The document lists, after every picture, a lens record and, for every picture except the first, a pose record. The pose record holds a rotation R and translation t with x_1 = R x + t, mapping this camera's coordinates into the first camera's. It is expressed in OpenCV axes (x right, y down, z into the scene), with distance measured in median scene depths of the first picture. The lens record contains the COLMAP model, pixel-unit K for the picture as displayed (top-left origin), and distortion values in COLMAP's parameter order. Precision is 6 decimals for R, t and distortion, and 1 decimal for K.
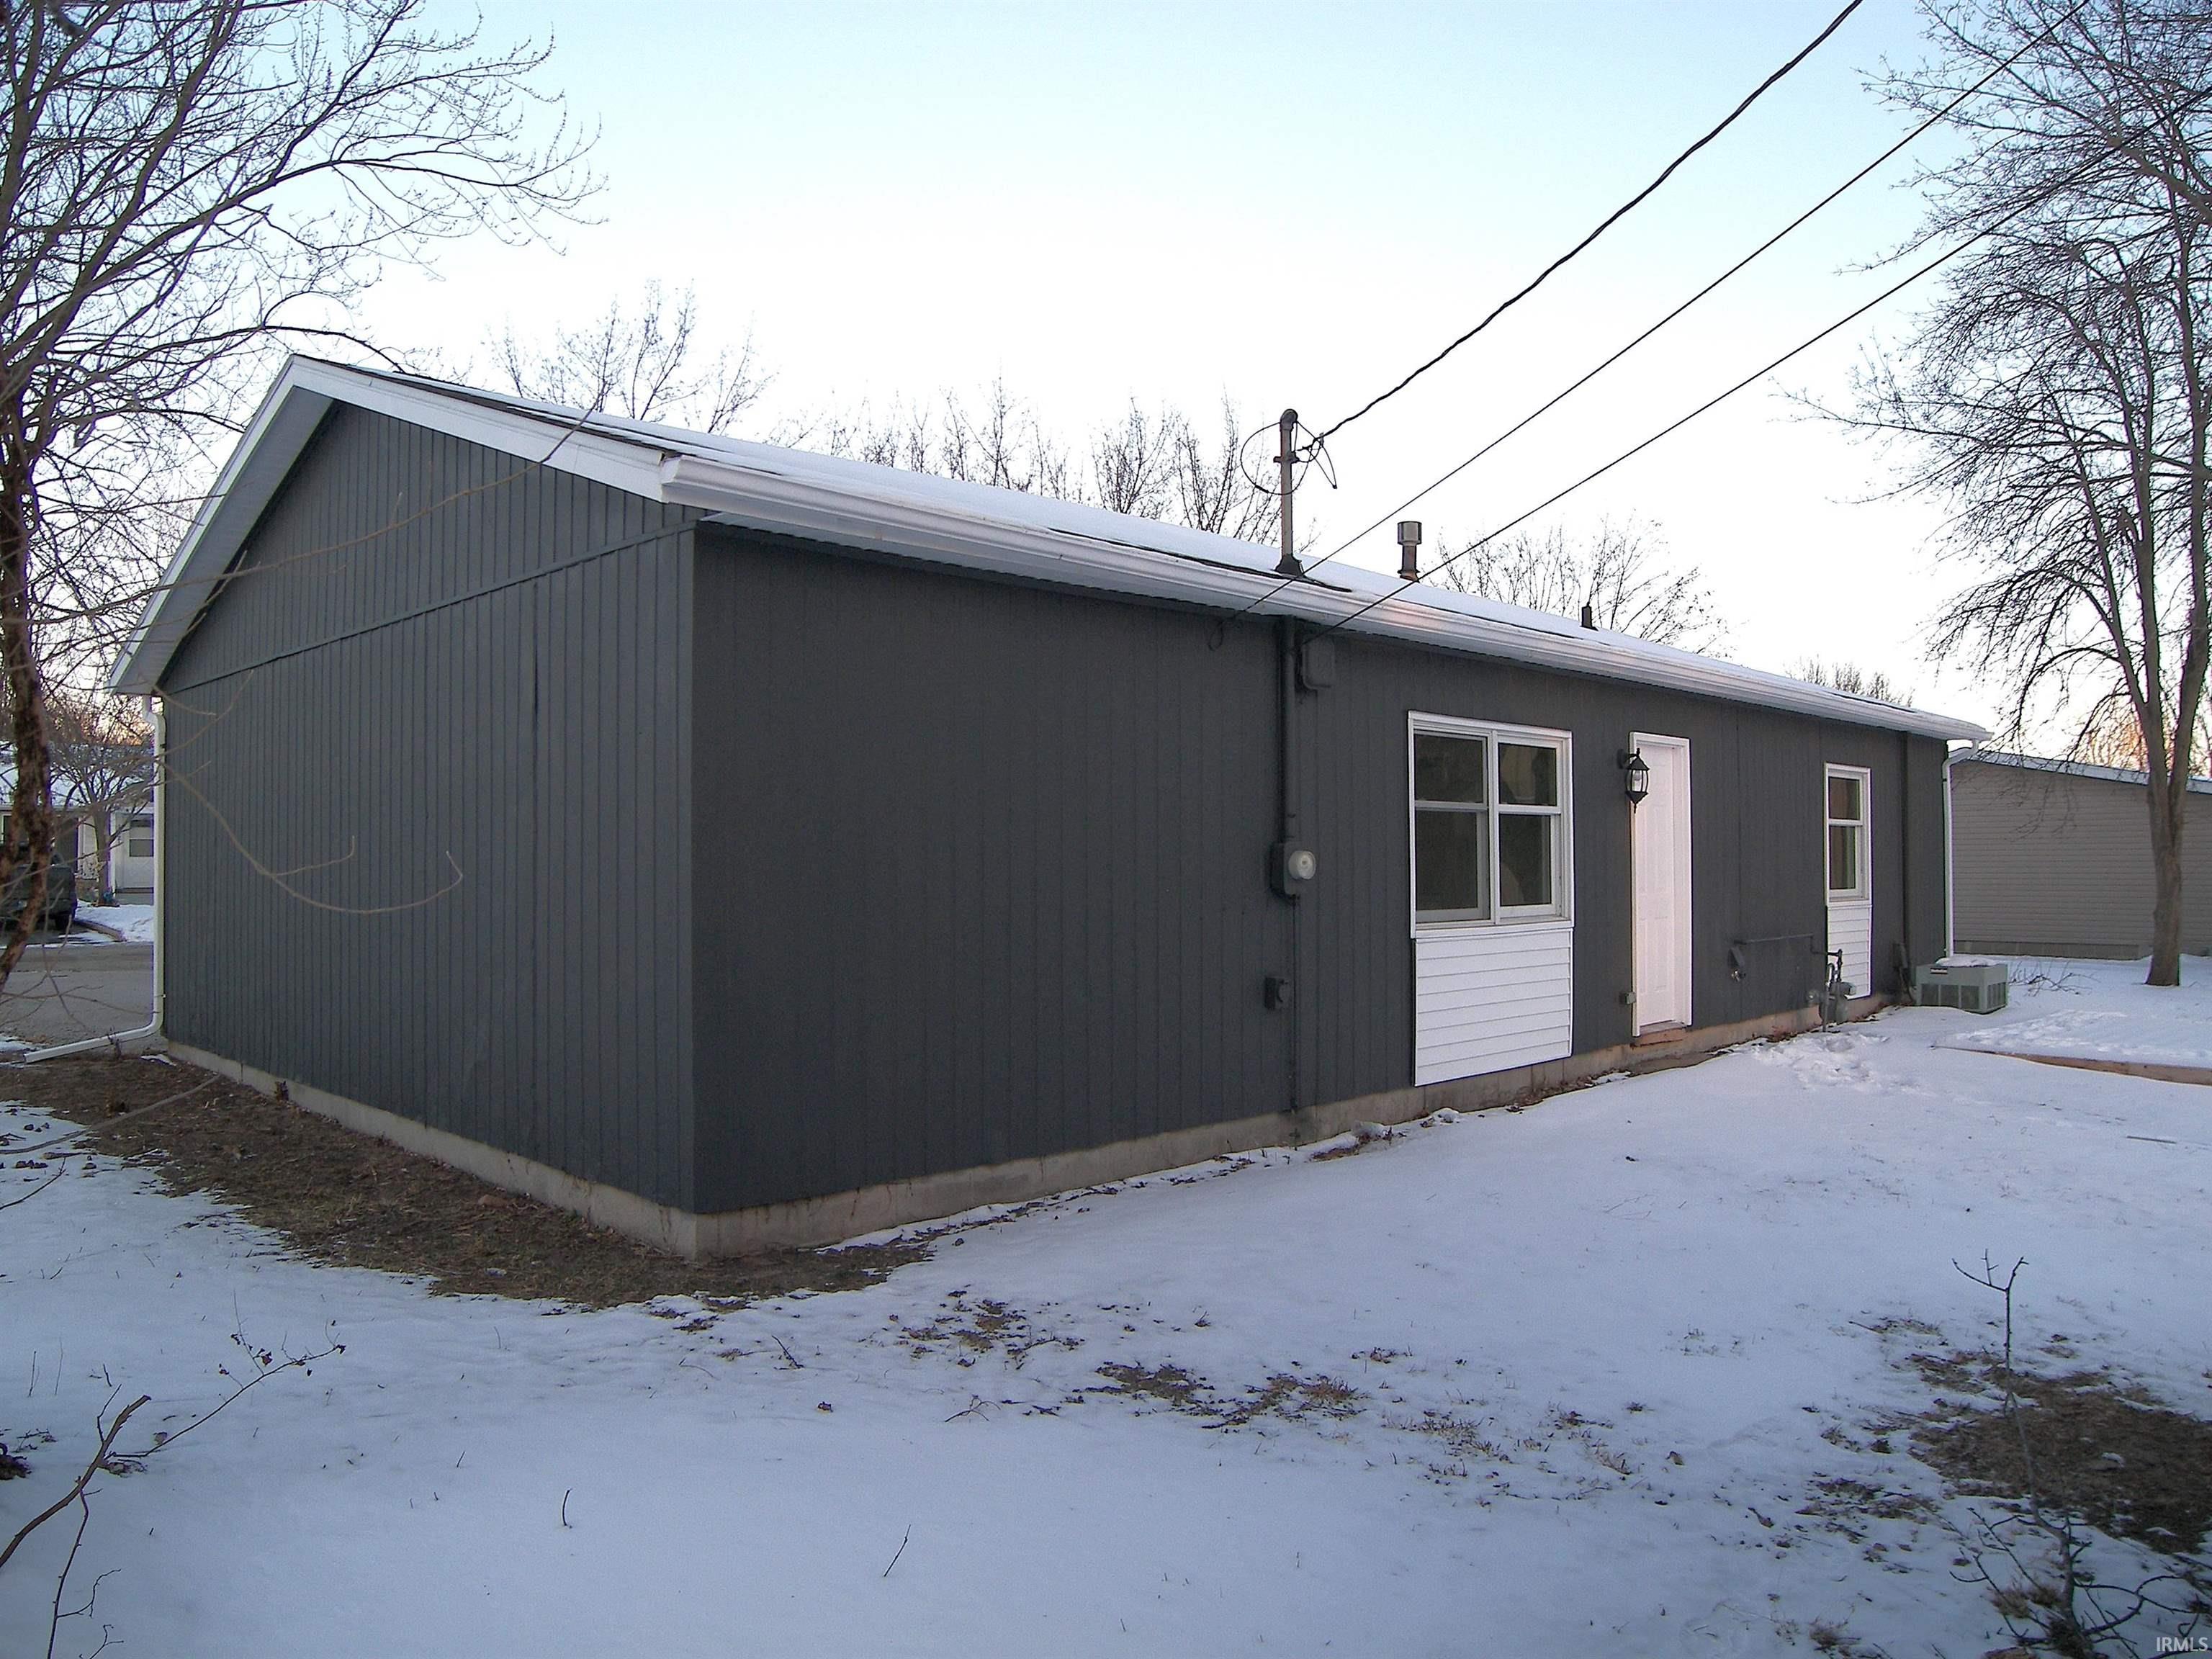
lens RADIAL K [[1584.8, 0, 1106.0], [0, 1584.8, 829.5], [0, 0, 1]] dist [-0.042096, 0.001760]
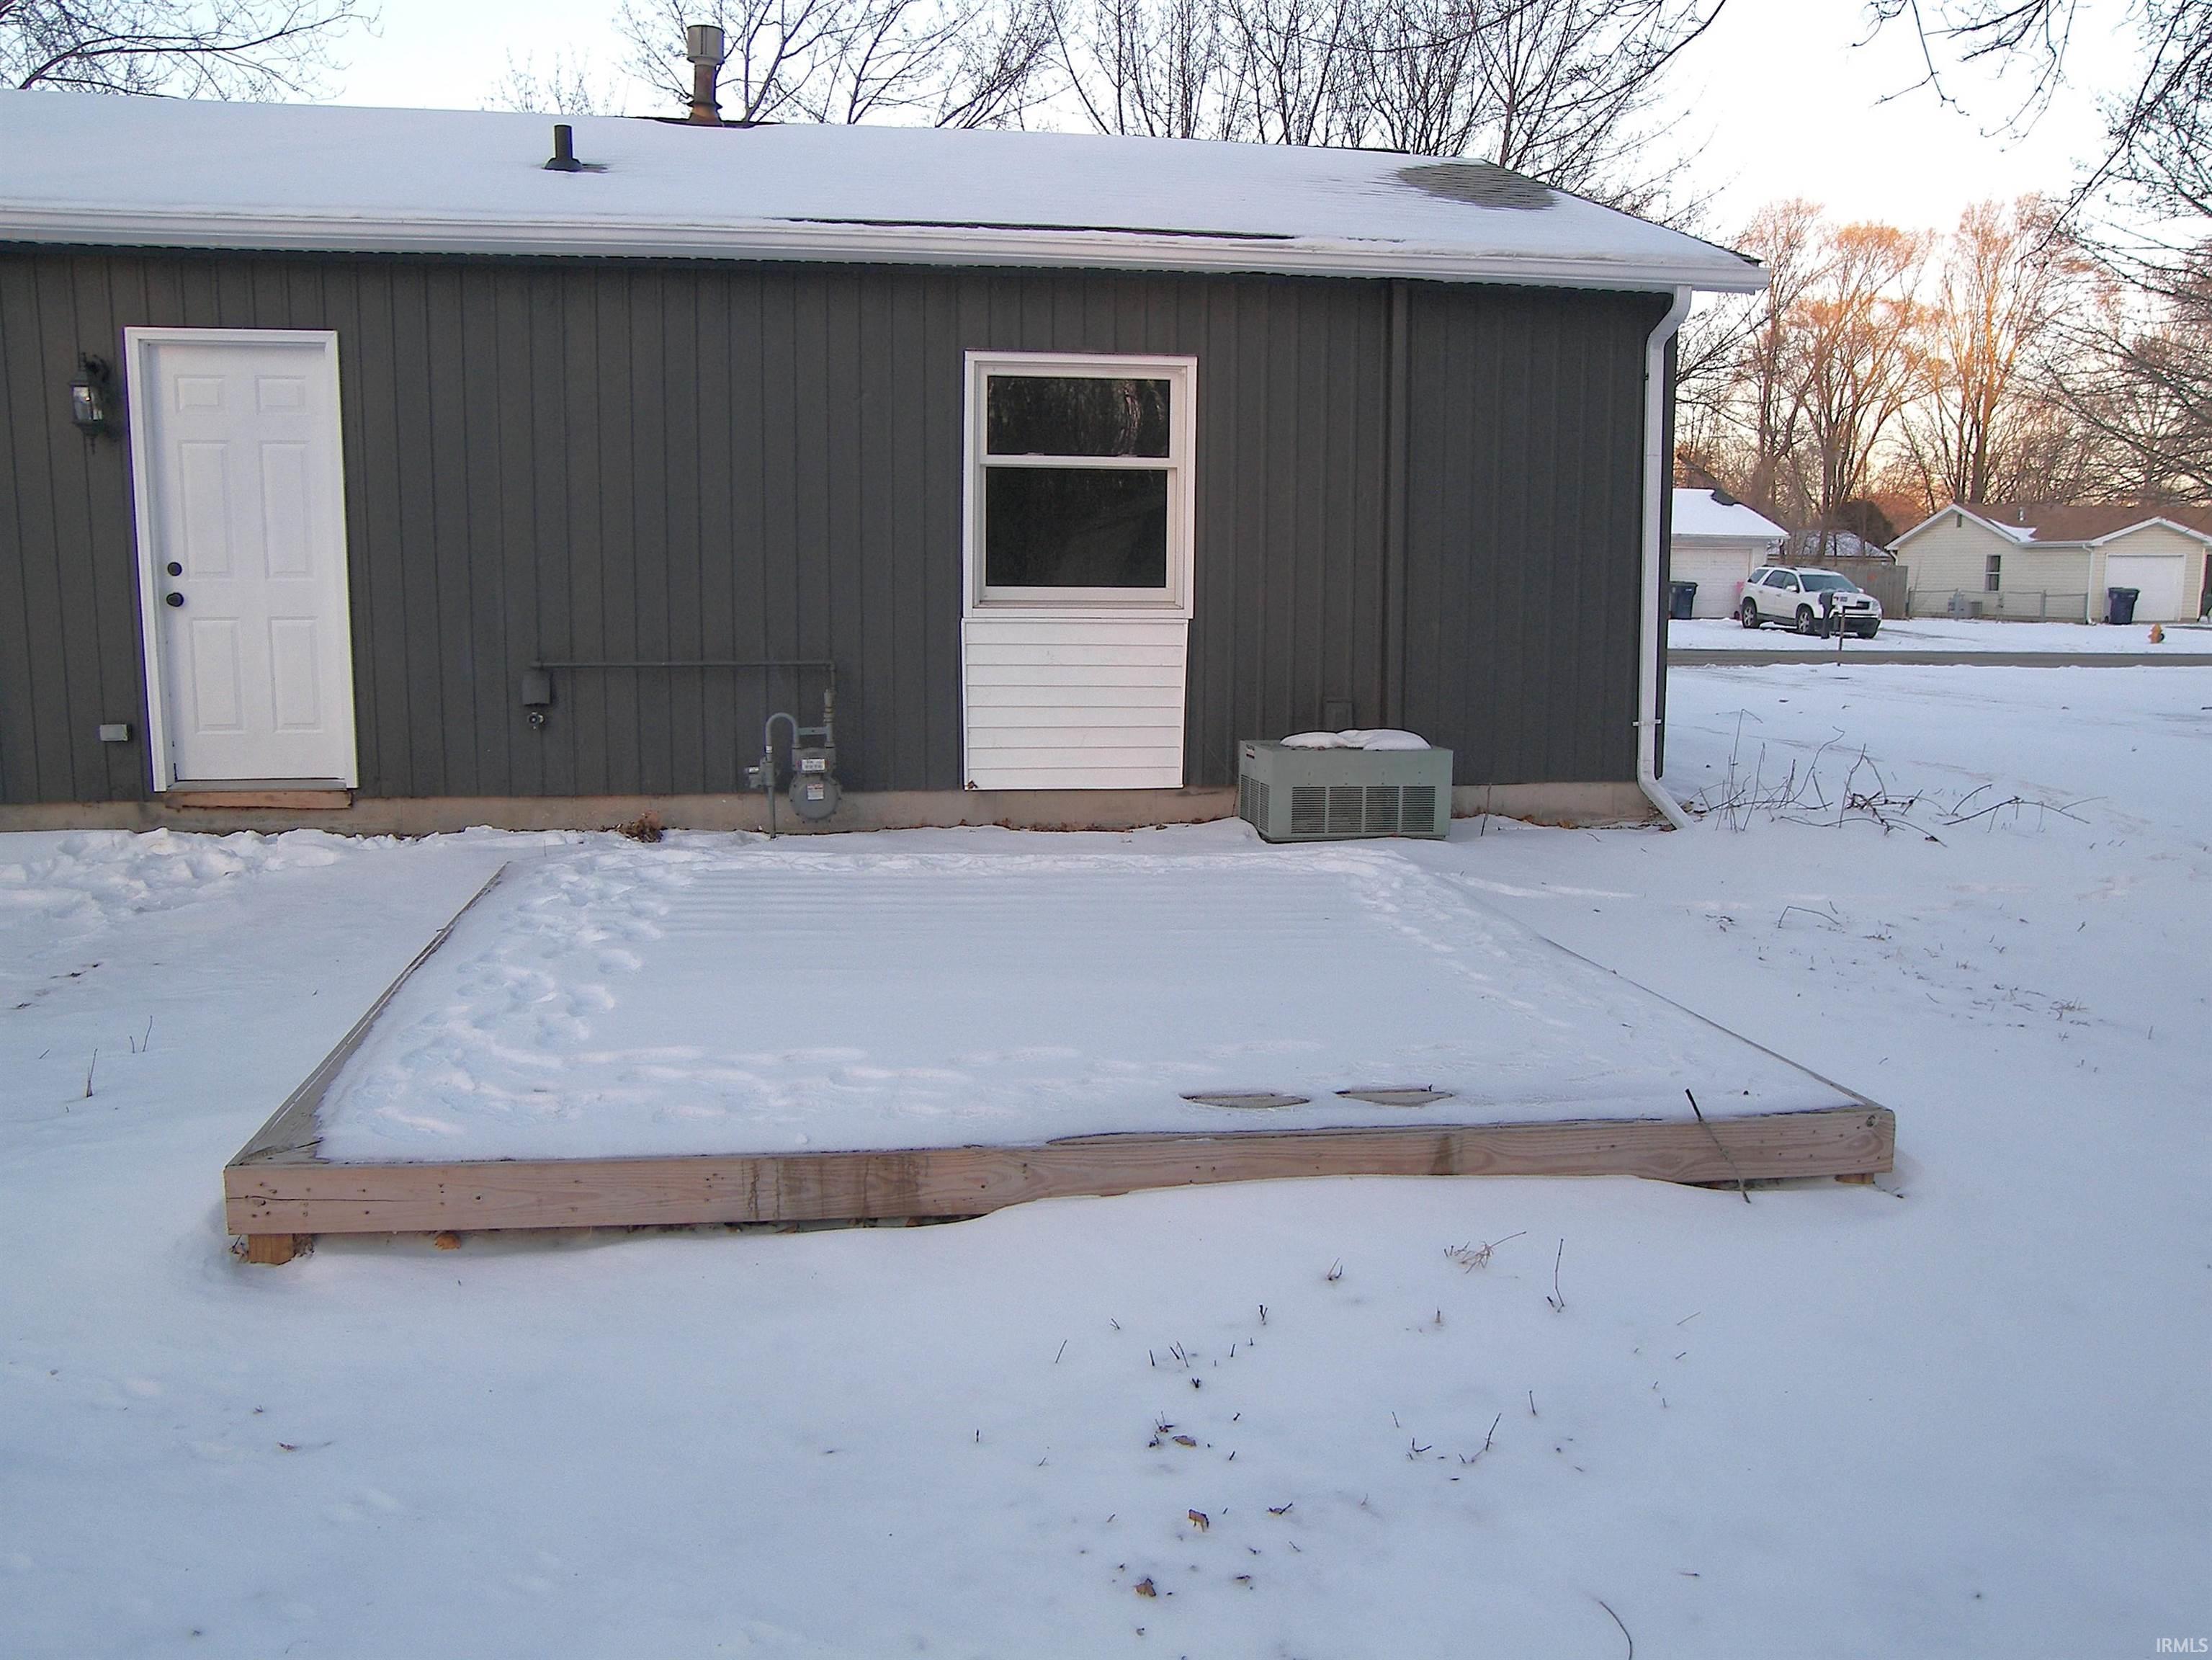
lens RADIAL K [[1838.2, 0, 1106.0], [0, 1838.2, 830.0], [0, 0, 1]] dist [-0.130386, 0.165050]
pose [[0.794194, 0.092190, -0.600631, 1.287997], [0.004415, 0.987523, 0.157412, 0.033064], [0.607649, -0.127667, 0.783878, 0.733375]]
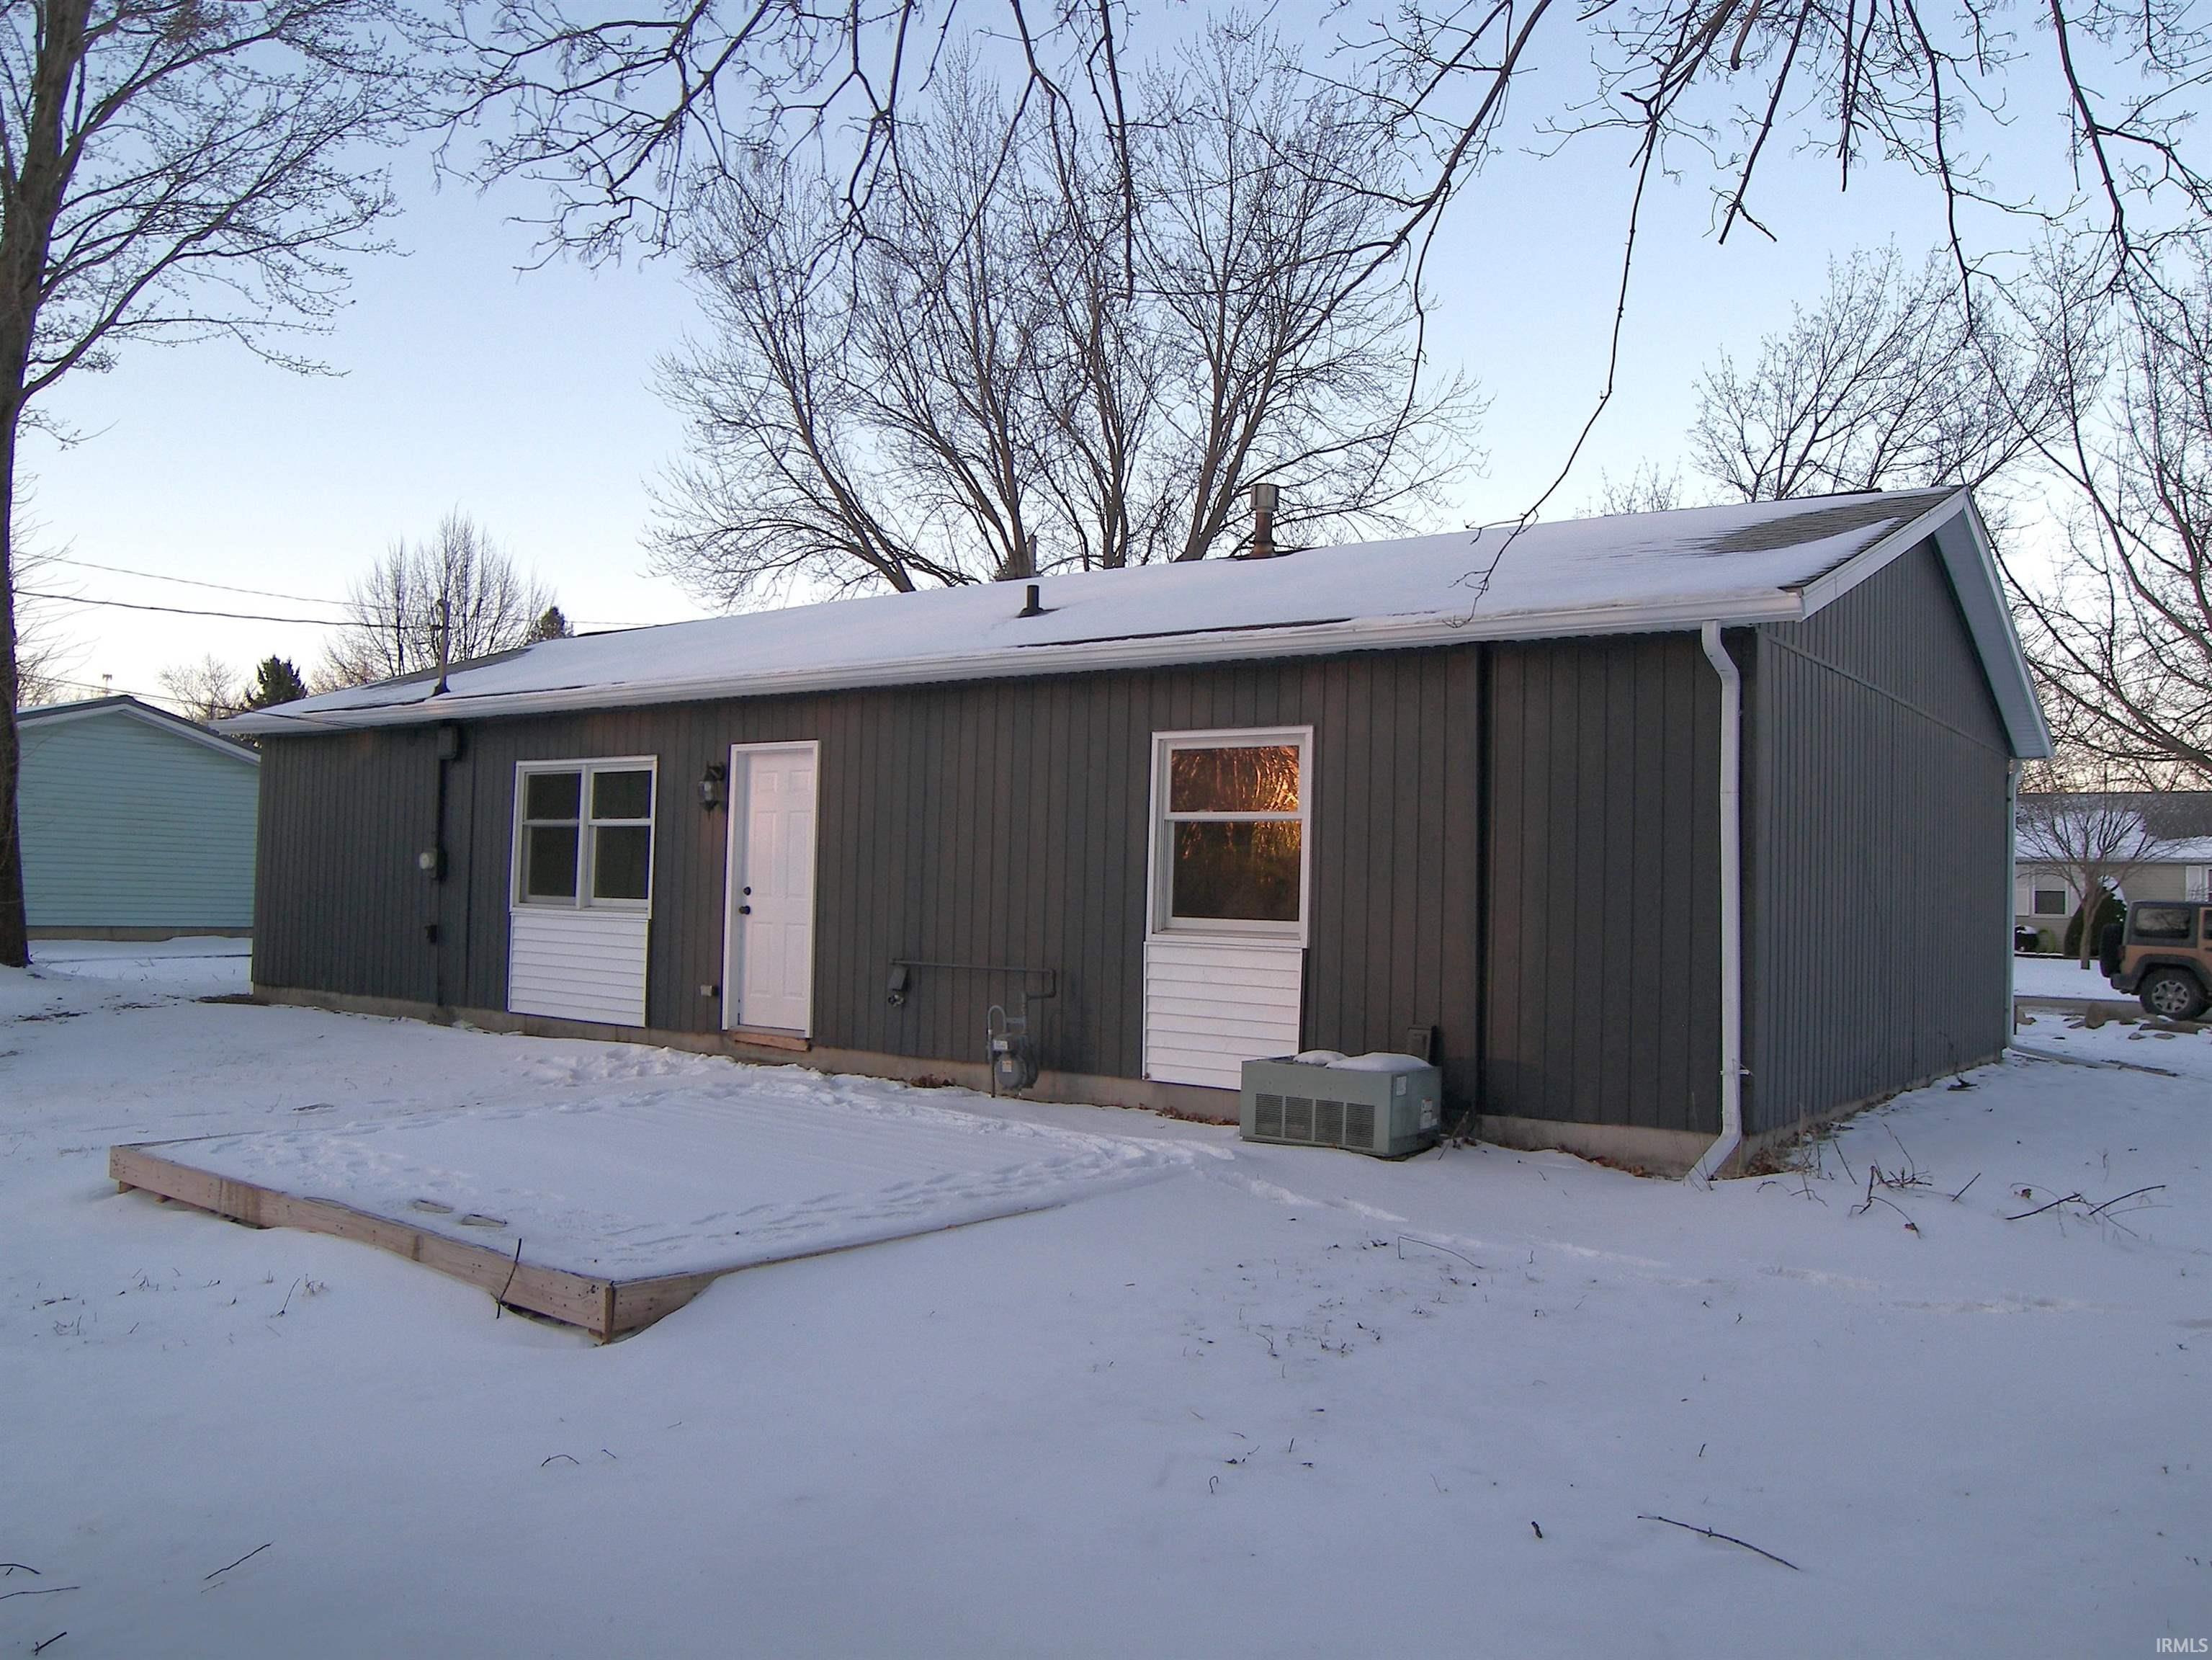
lens RADIAL K [[1732.9, 0, 1106.0], [0, 1732.9, 830.0], [0, 0, 1]] dist [-0.076288, 0.003938]
pose [[0.121662, -0.033967, -0.991990, 1.756864], [-0.006207, 0.999369, -0.034981, 0.041063], [0.992552, 0.010413, 0.121374, 1.273553]]
